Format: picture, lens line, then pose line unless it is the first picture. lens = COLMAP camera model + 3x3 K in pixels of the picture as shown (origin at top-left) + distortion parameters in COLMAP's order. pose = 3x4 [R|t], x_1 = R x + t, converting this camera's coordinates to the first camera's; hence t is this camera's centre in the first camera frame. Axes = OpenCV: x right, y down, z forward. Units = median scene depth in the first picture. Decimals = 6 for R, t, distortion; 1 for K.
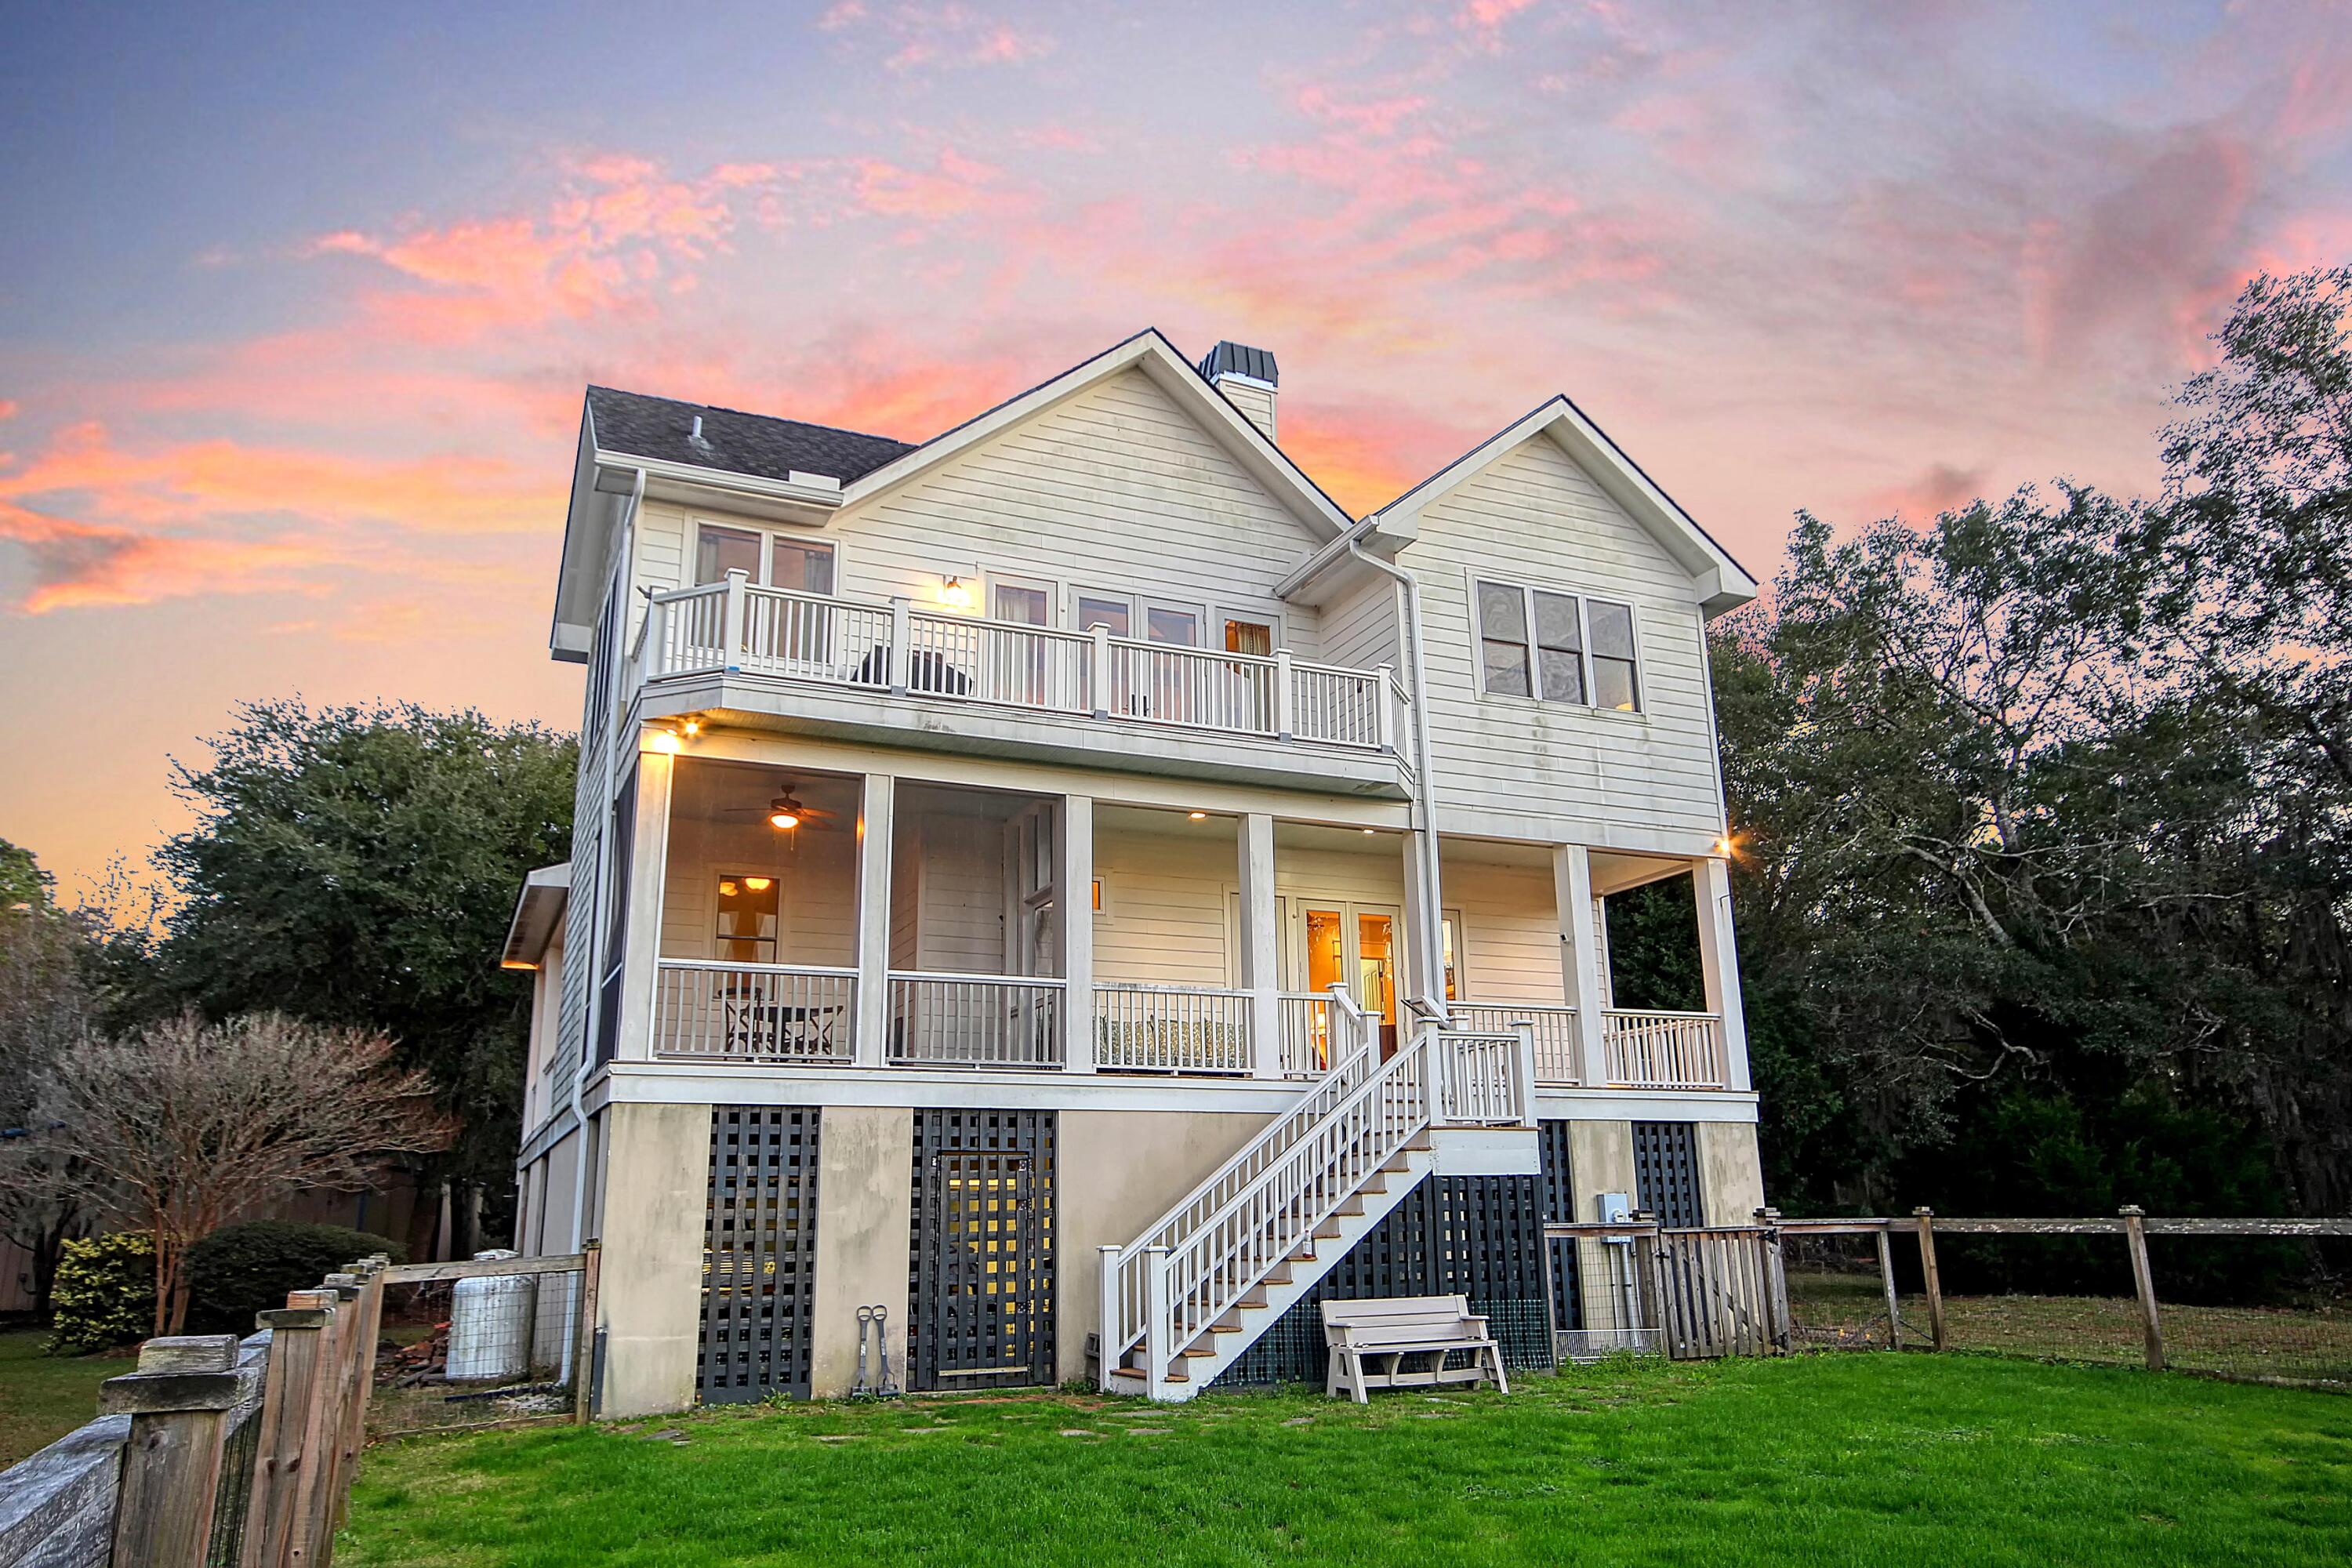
lens RADIAL K [[1654.3, 0, 1176.0], [0, 1654.3, 784.0], [0, 0, 1]] dist [0.006401, 0.005683]
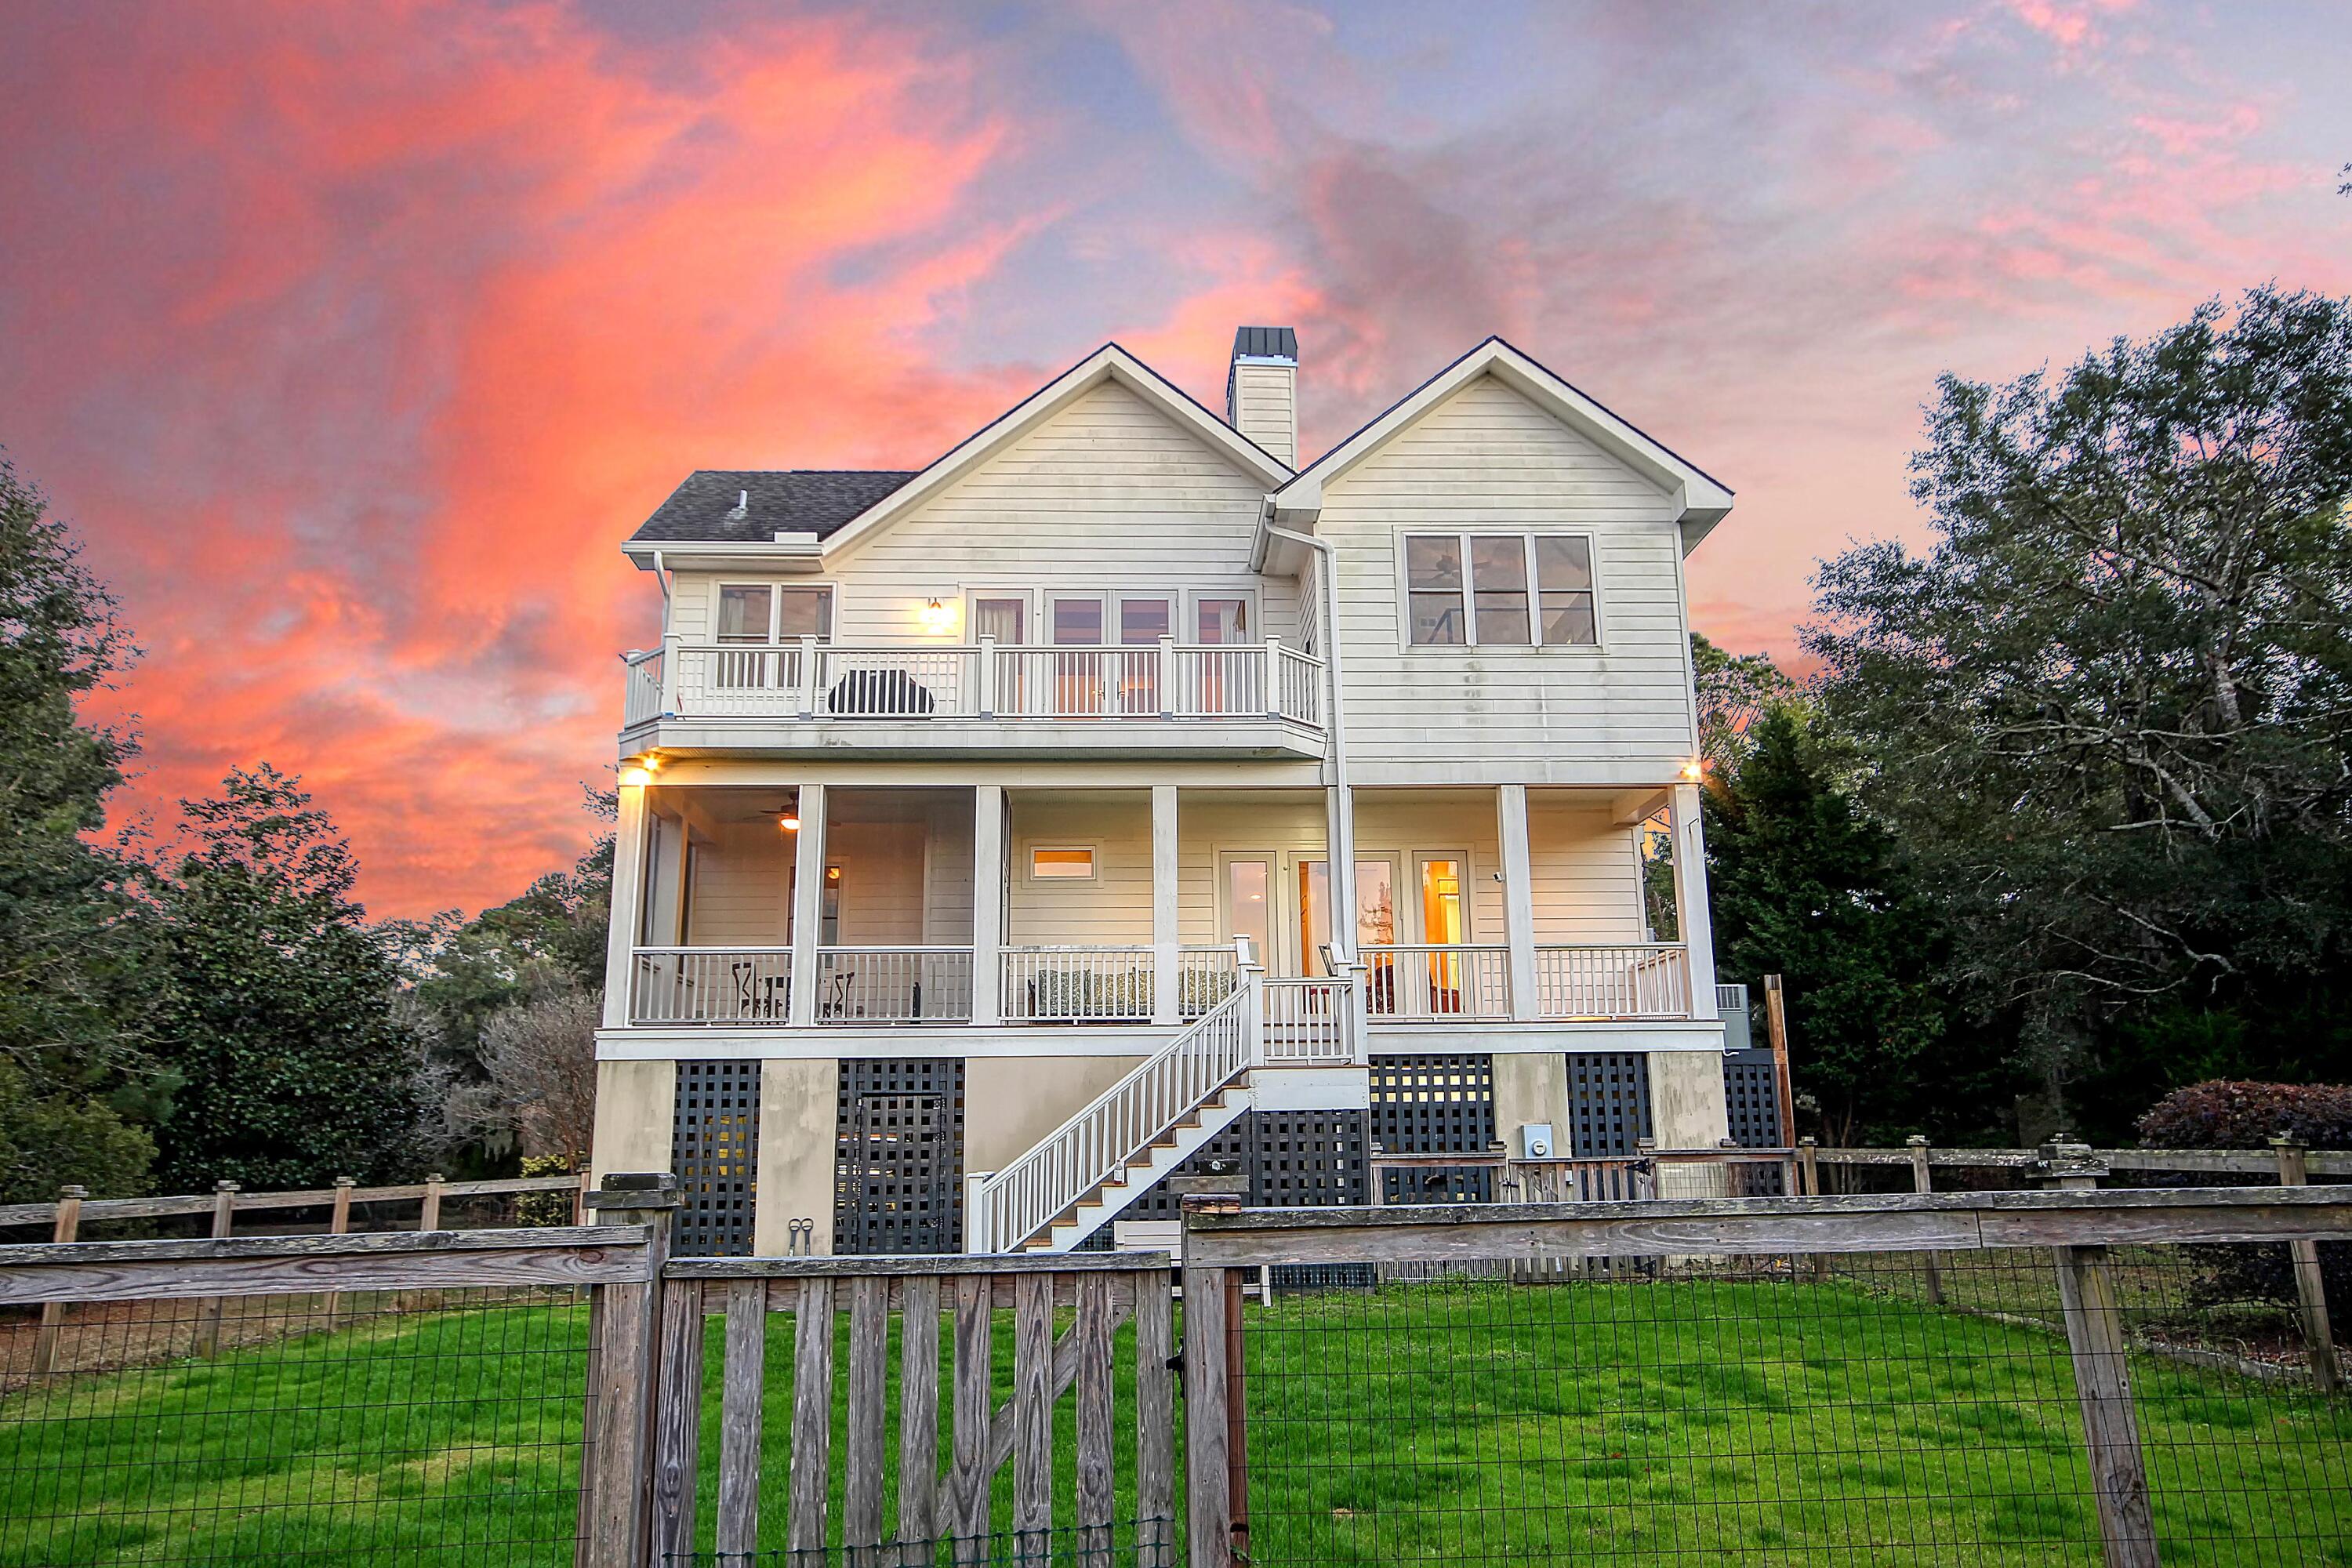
lens RADIAL K [[1654.3, 0, 1176.0], [0, 1654.3, 784.0], [0, 0, 1]] dist [0.006401, 0.005683]
pose [[0.926448, -0.078735, -0.368096, 0.468739], [0.095974, 0.994969, 0.028731, -0.014173], [0.363982, -0.061945, 0.929344, -0.023544]]
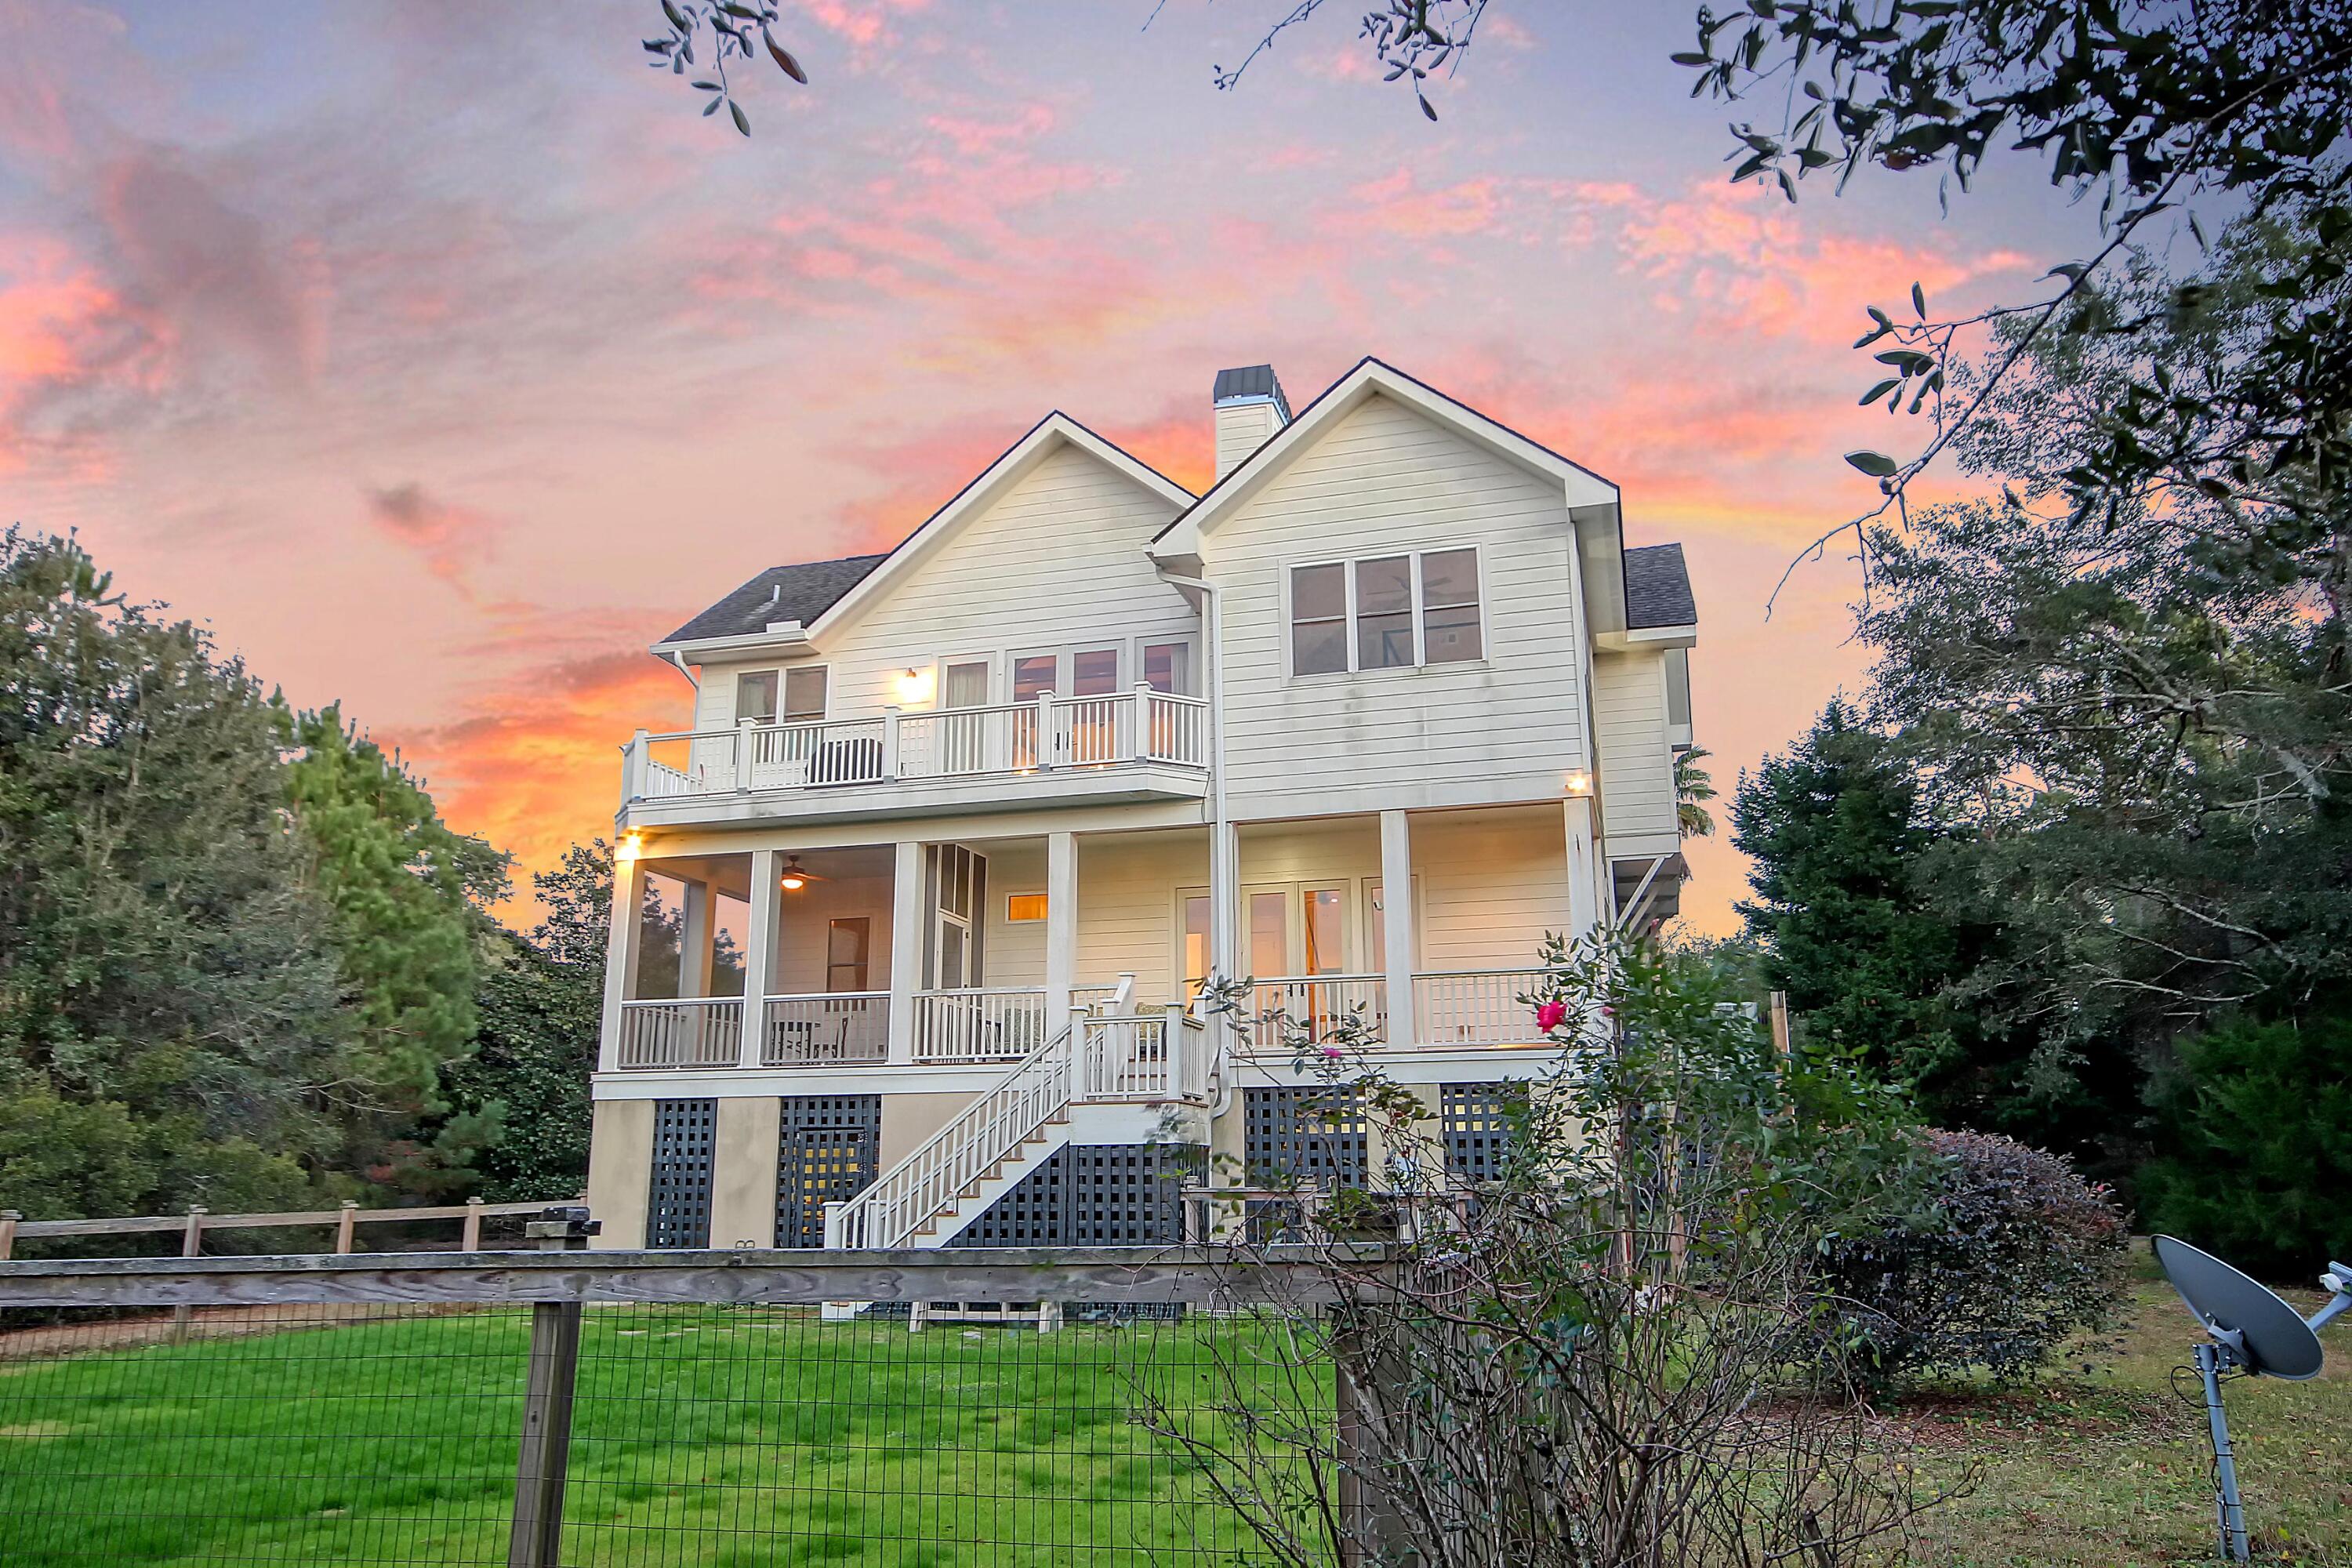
lens RADIAL K [[1654.3, 0, 1176.0], [0, 1654.3, 784.0], [0, 0, 1]] dist [0.006401, 0.005683]
pose [[0.758658, -0.140554, -0.636147, 0.863080], [0.164562, 0.986130, -0.021628, 0.023238], [0.630363, -0.088278, 0.771265, 0.161237]]
